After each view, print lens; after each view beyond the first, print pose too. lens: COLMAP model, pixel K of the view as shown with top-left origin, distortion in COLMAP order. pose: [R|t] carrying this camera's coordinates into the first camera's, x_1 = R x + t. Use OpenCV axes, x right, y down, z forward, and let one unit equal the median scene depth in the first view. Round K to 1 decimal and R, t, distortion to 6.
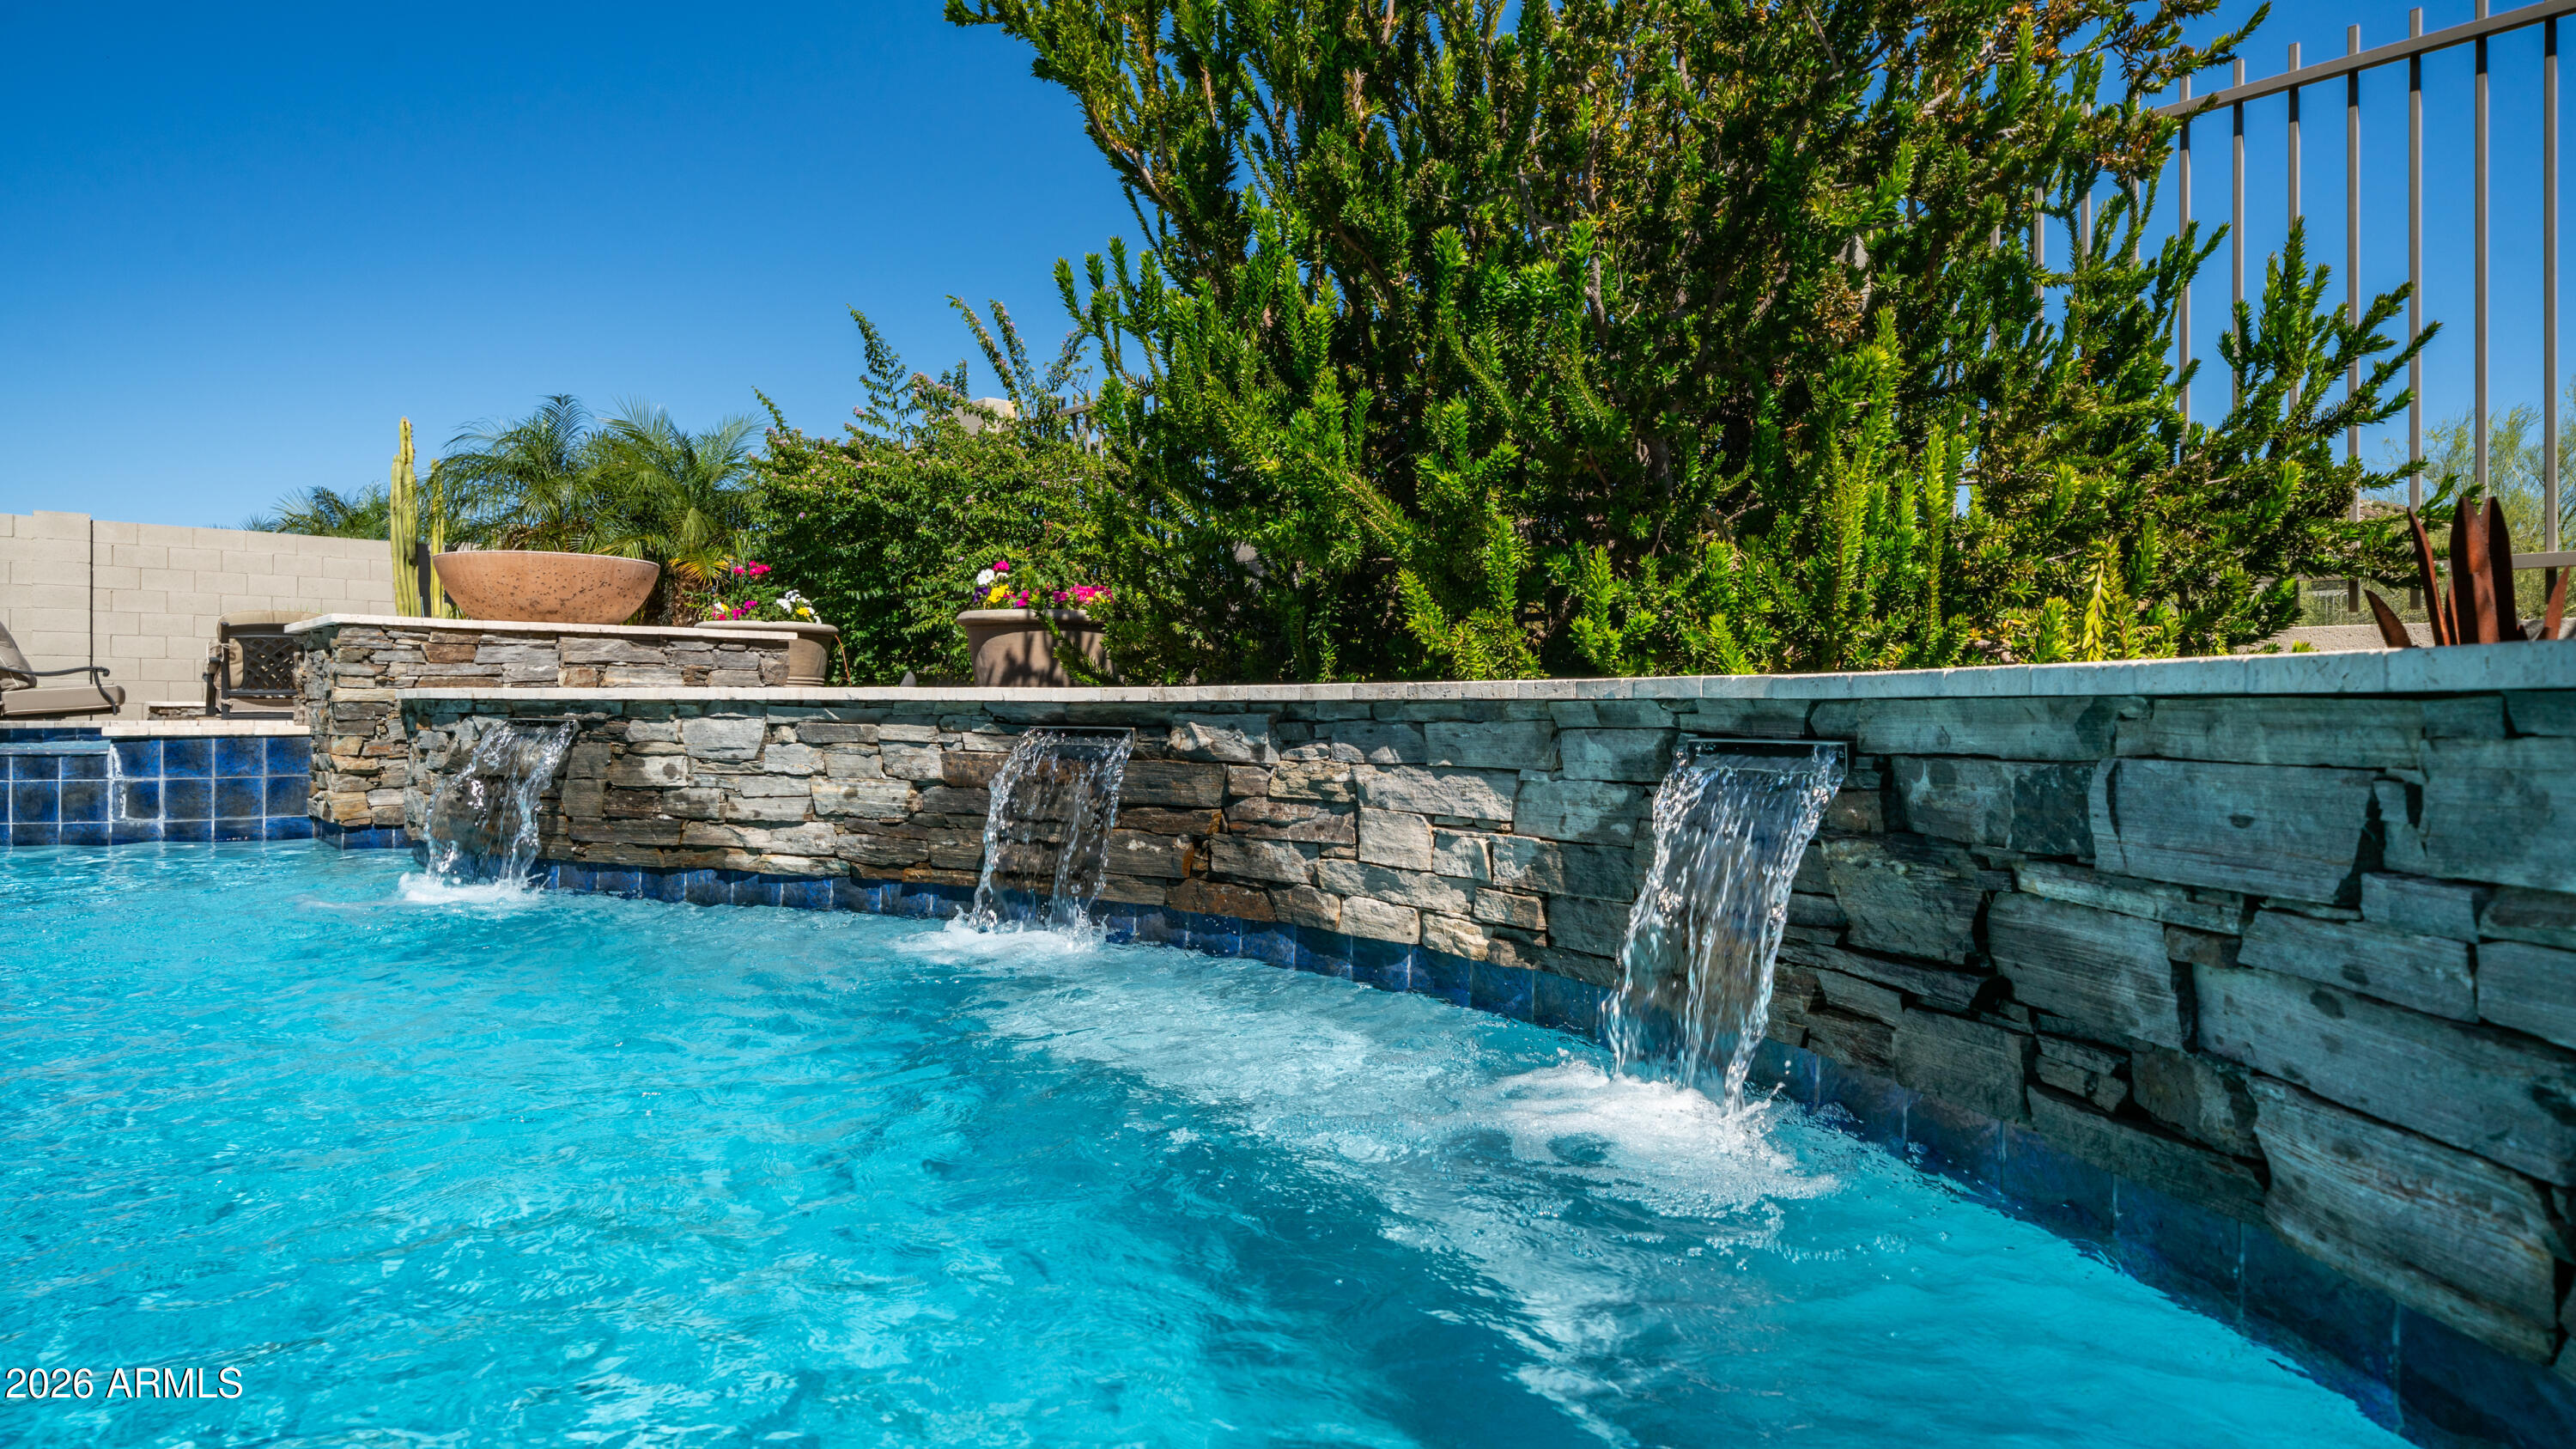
lens RADIAL K [[1424.7, 0, 1254.8], [0, 1424.7, 712.7], [0, 0, 1]] dist [0.001925, 0.000636]
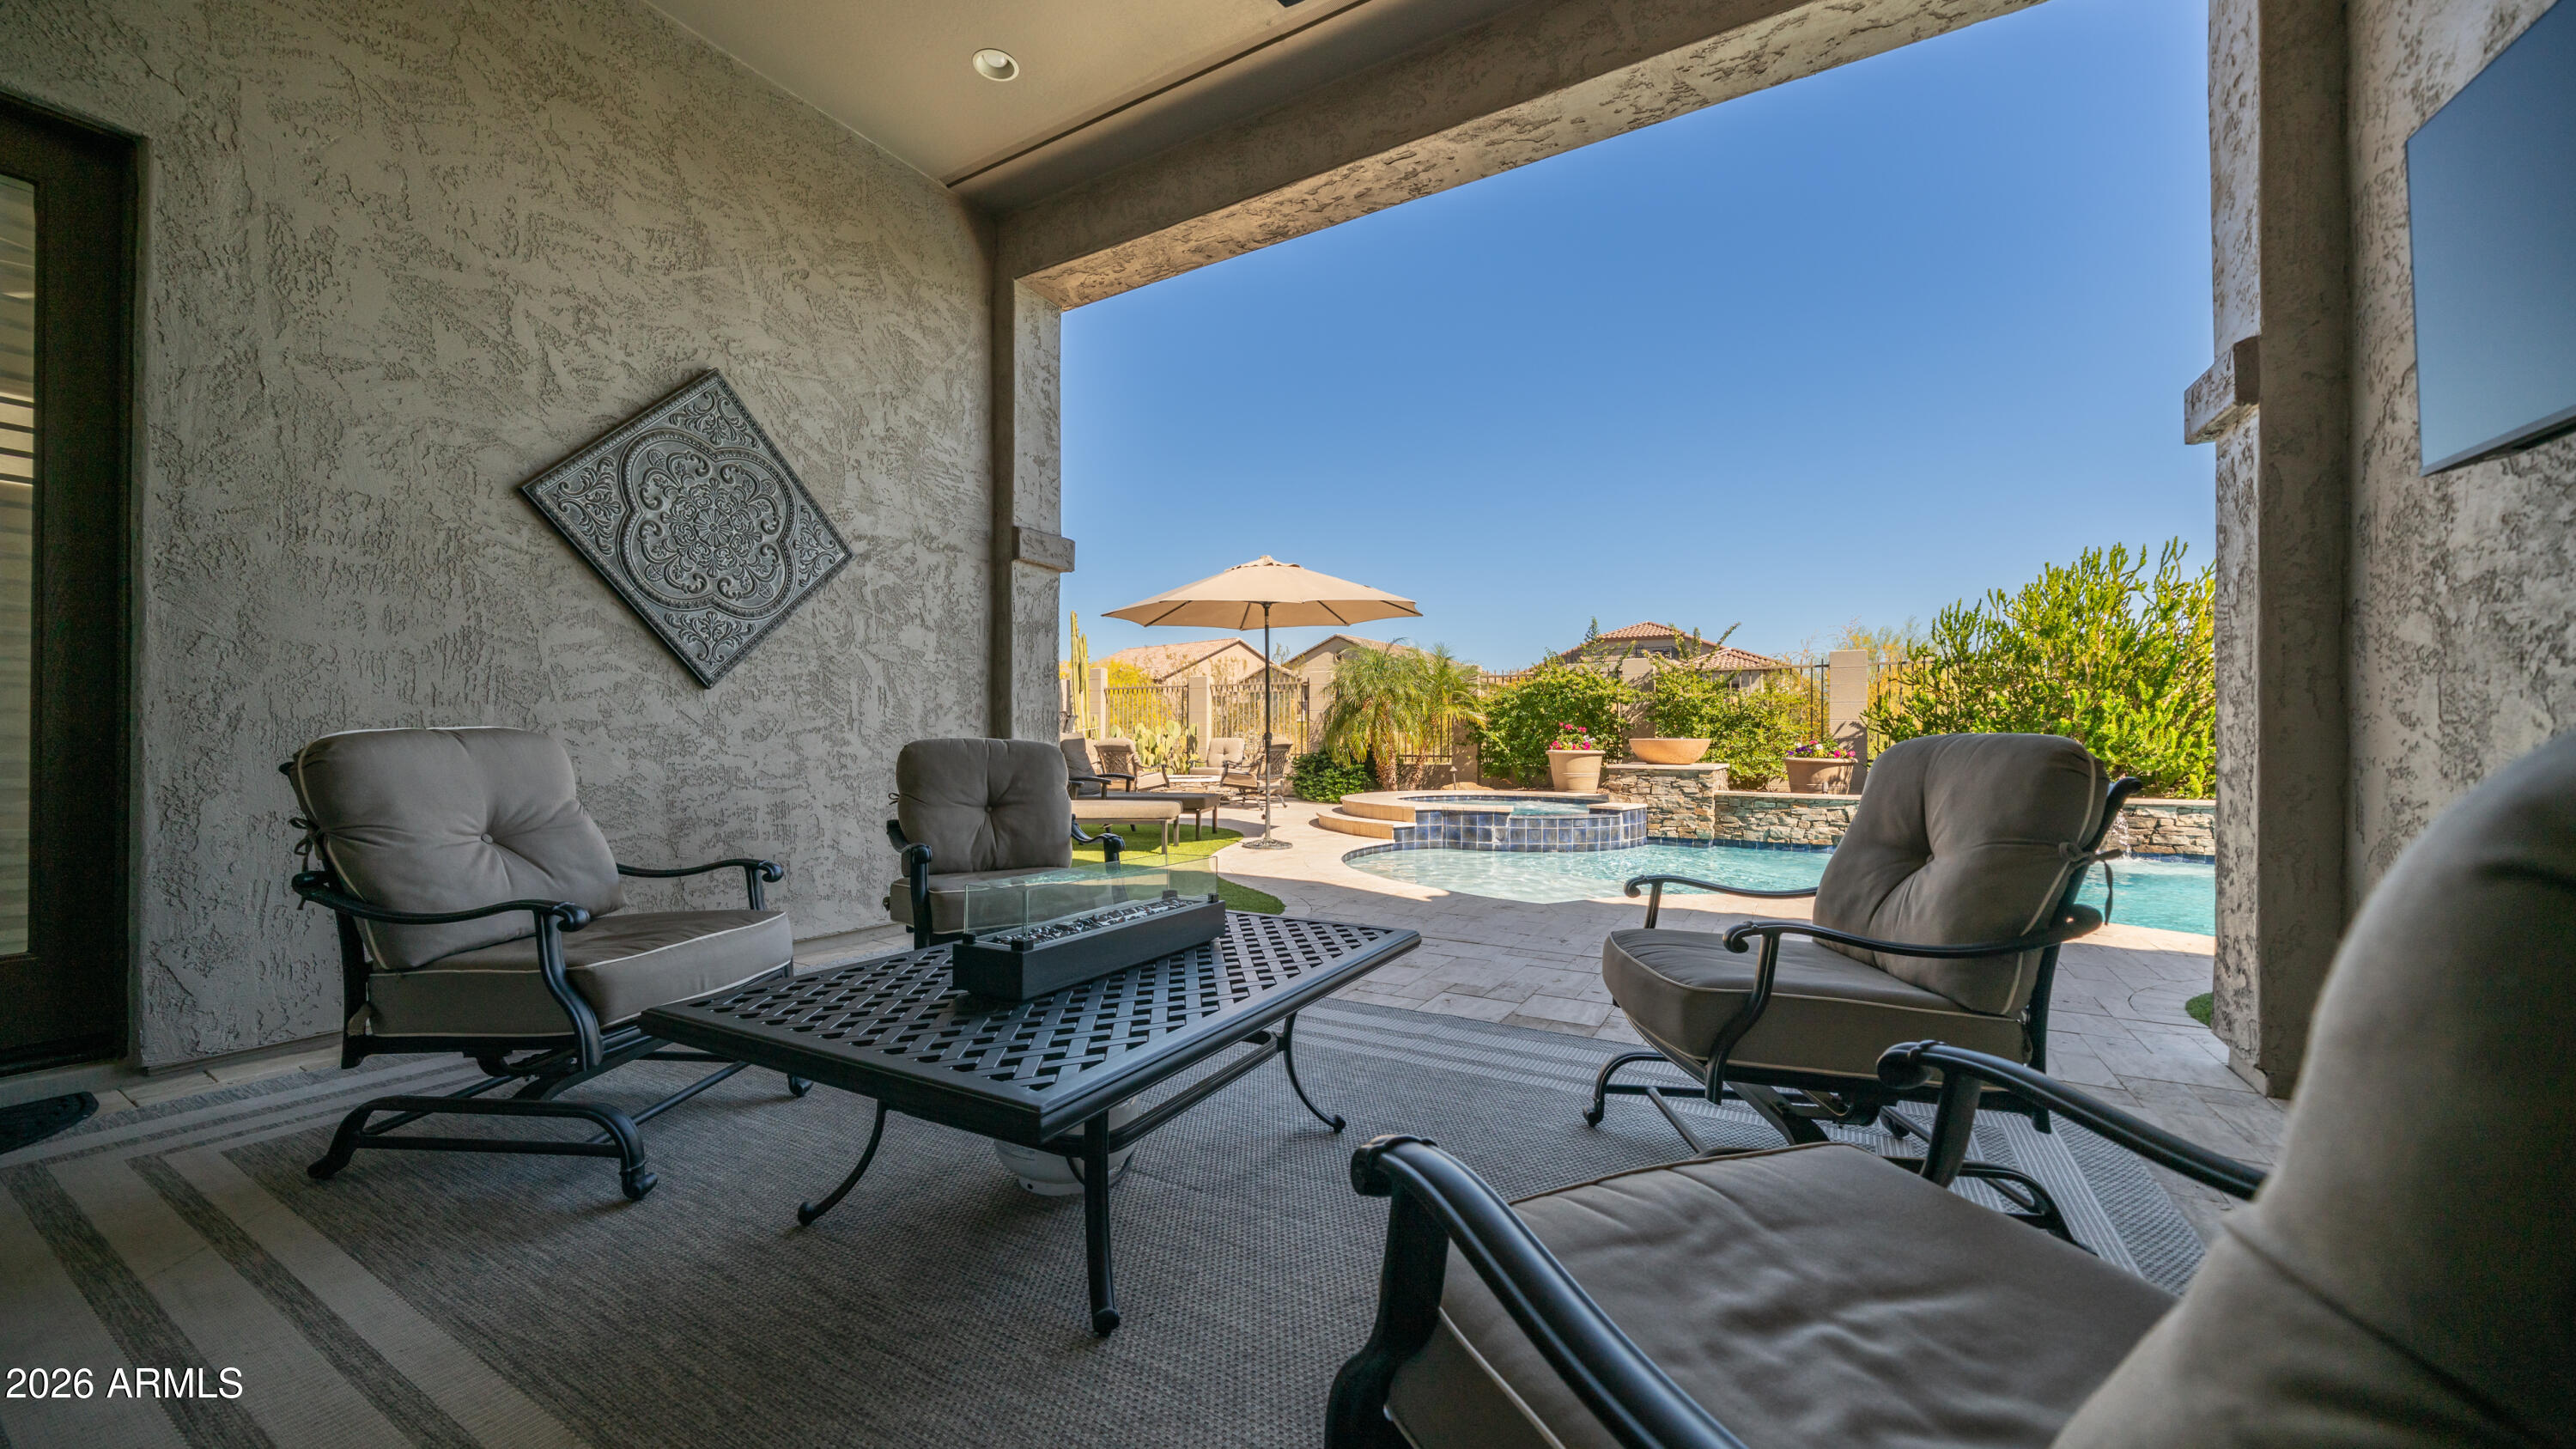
lens RADIAL K [[923.7, 0, 1257.0], [0, 923.7, 735.6], [0, 0, 1]] dist [-0.006957, 0.000327]
pose [[0.954286, -0.000518, 0.298895, -3.420995], [0.002100, 0.999985, -0.004969, -0.204516], [-0.298888, 0.005370, 0.954273, -0.845234]]
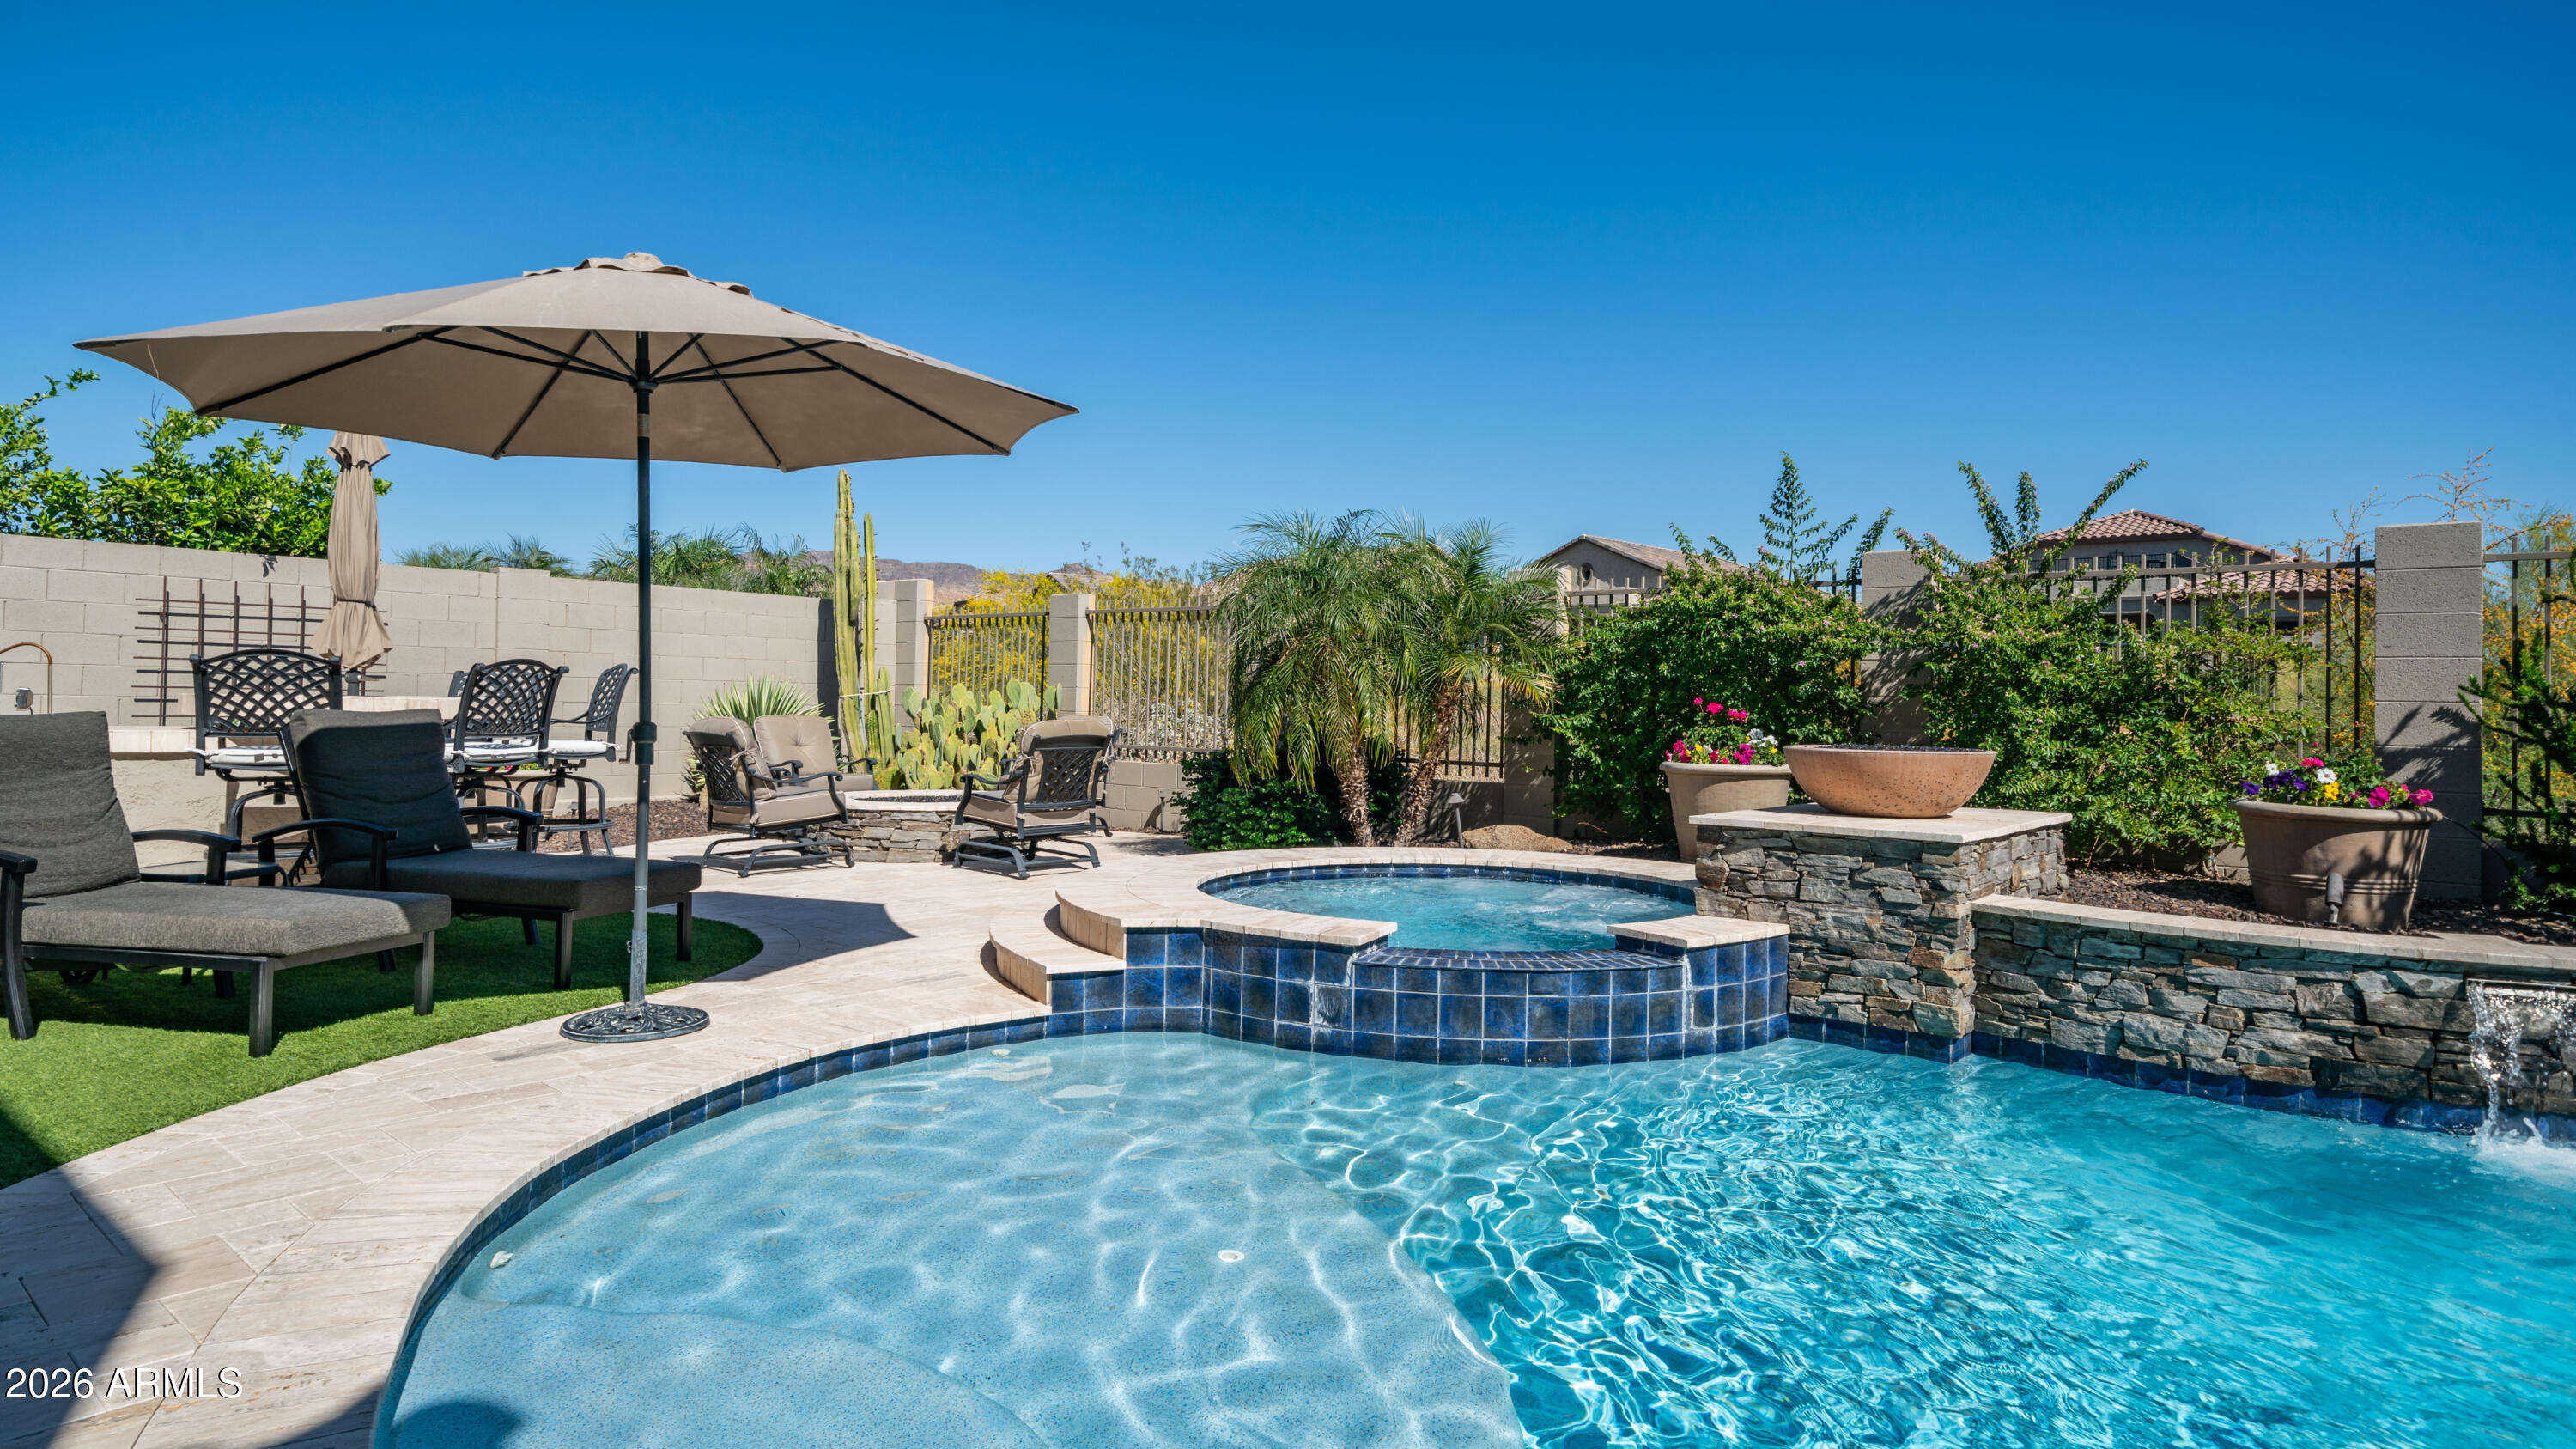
lens RADIAL K [[1429.7, 0, 1302.7], [0, 1429.7, 667.2], [0, 0, 1]] dist [0.004897, 0.000189]
pose [[0.987505, 0.017446, 0.156620, -2.091737], [-0.013364, 0.999544, -0.027080, -0.254392], [-0.157021, 0.024649, 0.987288, 0.073745]]
